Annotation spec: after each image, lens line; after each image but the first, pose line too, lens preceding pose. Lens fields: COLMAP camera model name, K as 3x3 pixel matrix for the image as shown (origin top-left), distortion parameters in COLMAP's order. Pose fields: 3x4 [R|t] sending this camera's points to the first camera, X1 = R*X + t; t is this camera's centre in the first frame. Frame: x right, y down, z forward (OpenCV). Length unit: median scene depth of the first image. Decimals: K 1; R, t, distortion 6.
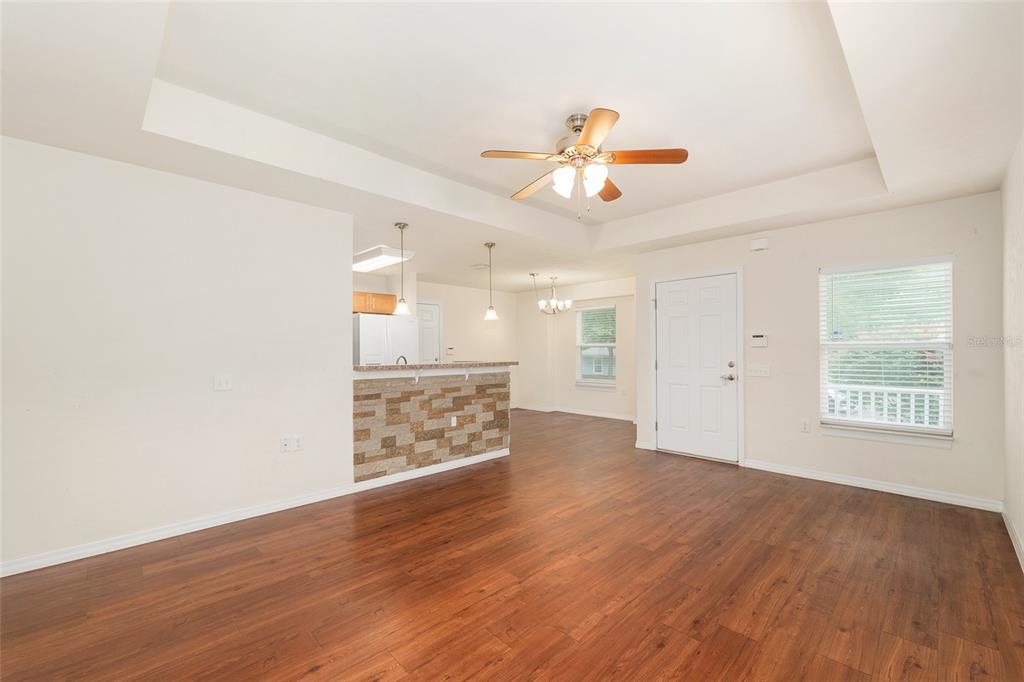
lens RADIAL K [[422.5, 0, 508.5], [0, 422.5, 343.0], [0, 0, 1]] dist [-0.011979, 0.000291]
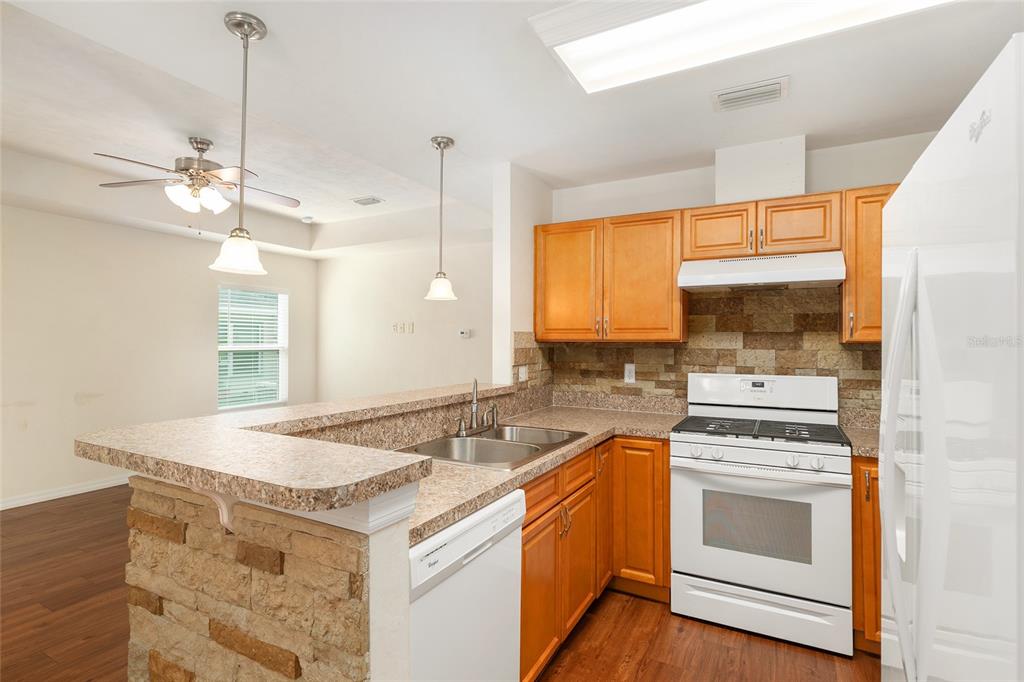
lens RADIAL K [[498.2, 0, 510.4], [0, 498.2, 339.1], [0, 0, 1]] dist [-0.000112, -0.000224]
pose [[-0.954594, -0.002816, -0.297896, -0.126730], [0.003680, 0.999768, -0.021245, 0.000009], [0.297886, -0.021377, -0.954362, 1.481228]]
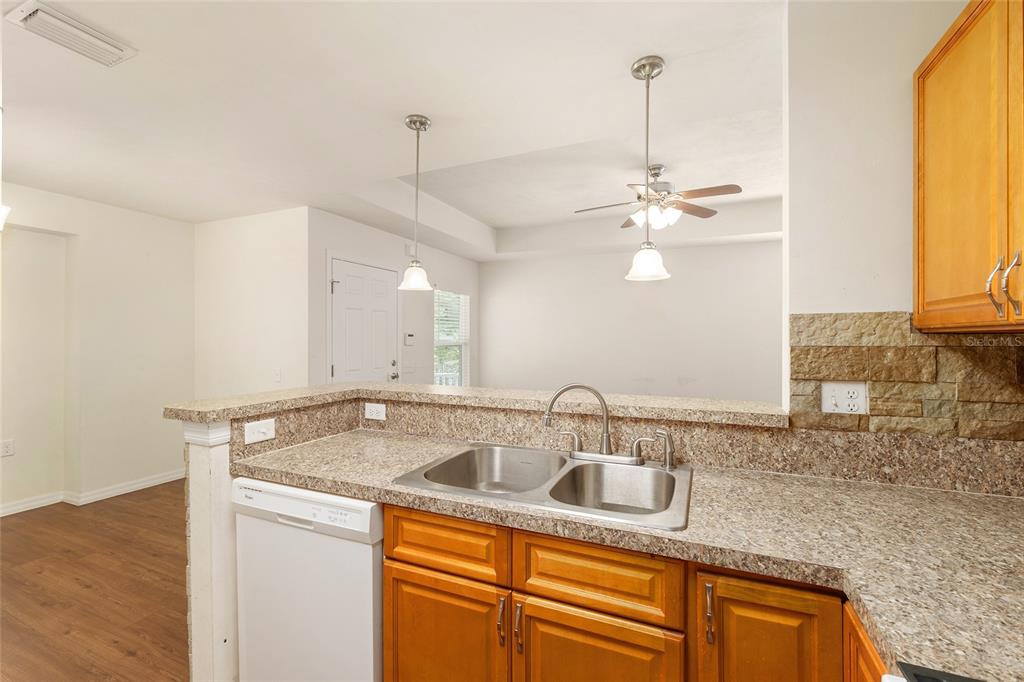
lens RADIAL K [[438.6, 0, 510.4], [0, 438.6, 341.9], [0, 0, 1]] dist [-0.004749, -0.000262]
pose [[-0.371629, -0.004245, 0.928371, -0.541432], [-0.014790, 0.999890, -0.001348, -0.001557], [-0.928263, -0.014232, -0.371651, 1.149351]]
